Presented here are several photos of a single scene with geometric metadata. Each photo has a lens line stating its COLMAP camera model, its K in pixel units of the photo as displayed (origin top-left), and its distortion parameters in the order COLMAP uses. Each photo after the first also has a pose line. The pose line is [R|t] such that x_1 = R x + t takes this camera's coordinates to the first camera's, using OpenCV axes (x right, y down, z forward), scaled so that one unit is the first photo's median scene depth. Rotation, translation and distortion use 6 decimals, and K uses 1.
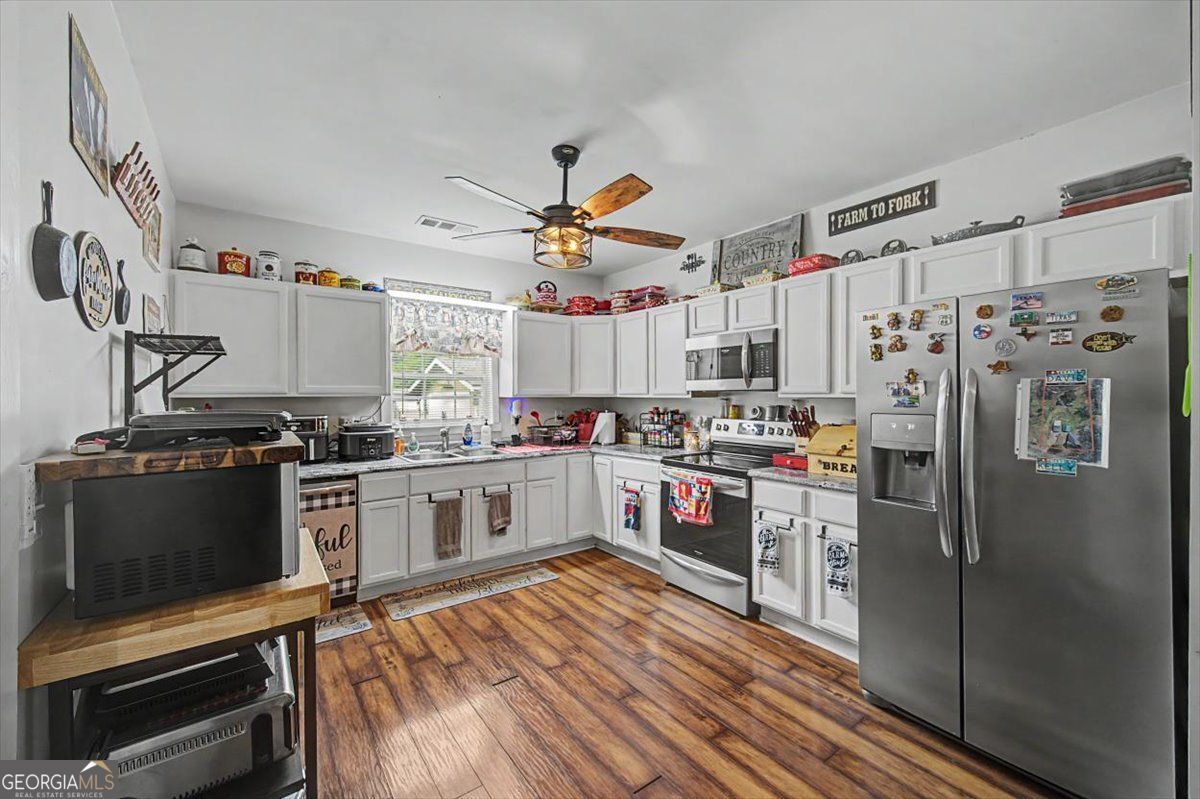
lens RADIAL K [[471.6, 0, 591.4], [0, 471.6, 403.9], [0, 0, 1]] dist [0.002470, -0.001166]
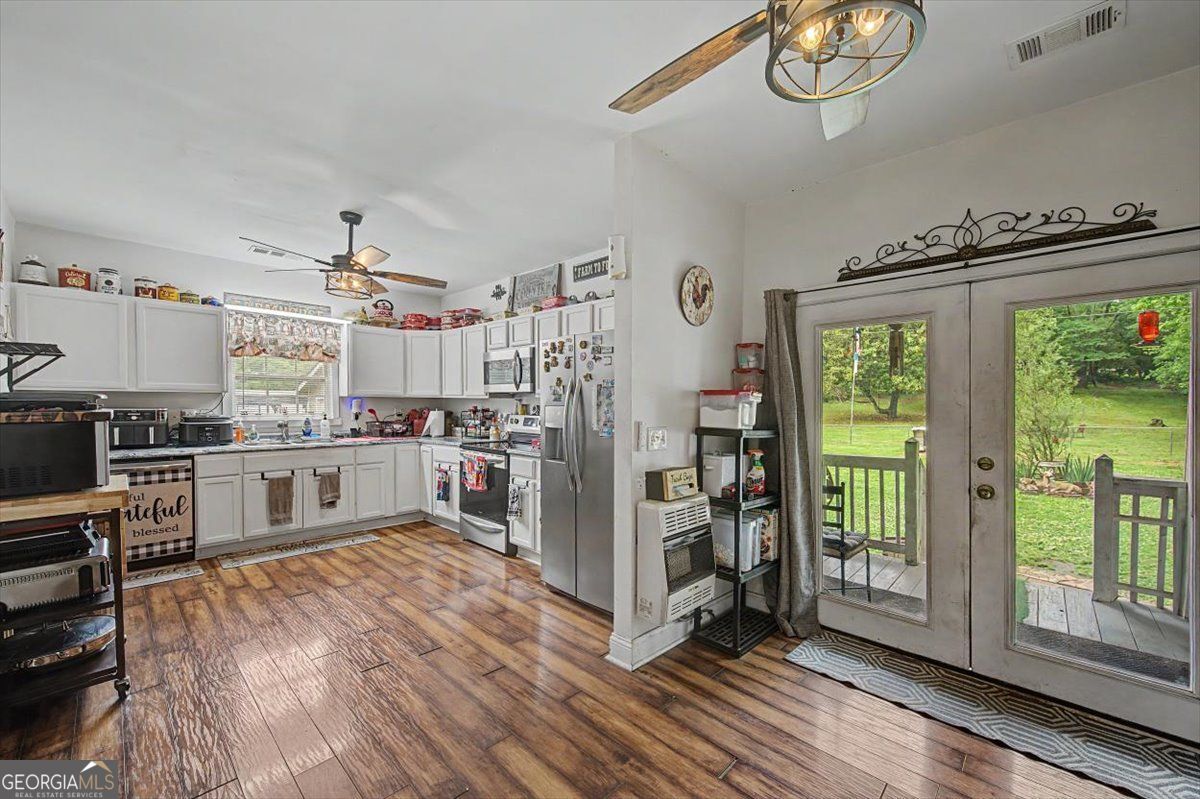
lens RADIAL K [[471.6, 0, 590.0], [0, 471.6, 421.3], [0, 0, 1]] dist [0.002470, -0.001166]
pose [[0.986236, 0.005297, 0.165259, 0.323929], [-0.008698, 0.999765, 0.019860, 0.026917], [-0.165115, -0.021024, 0.986050, -0.387695]]
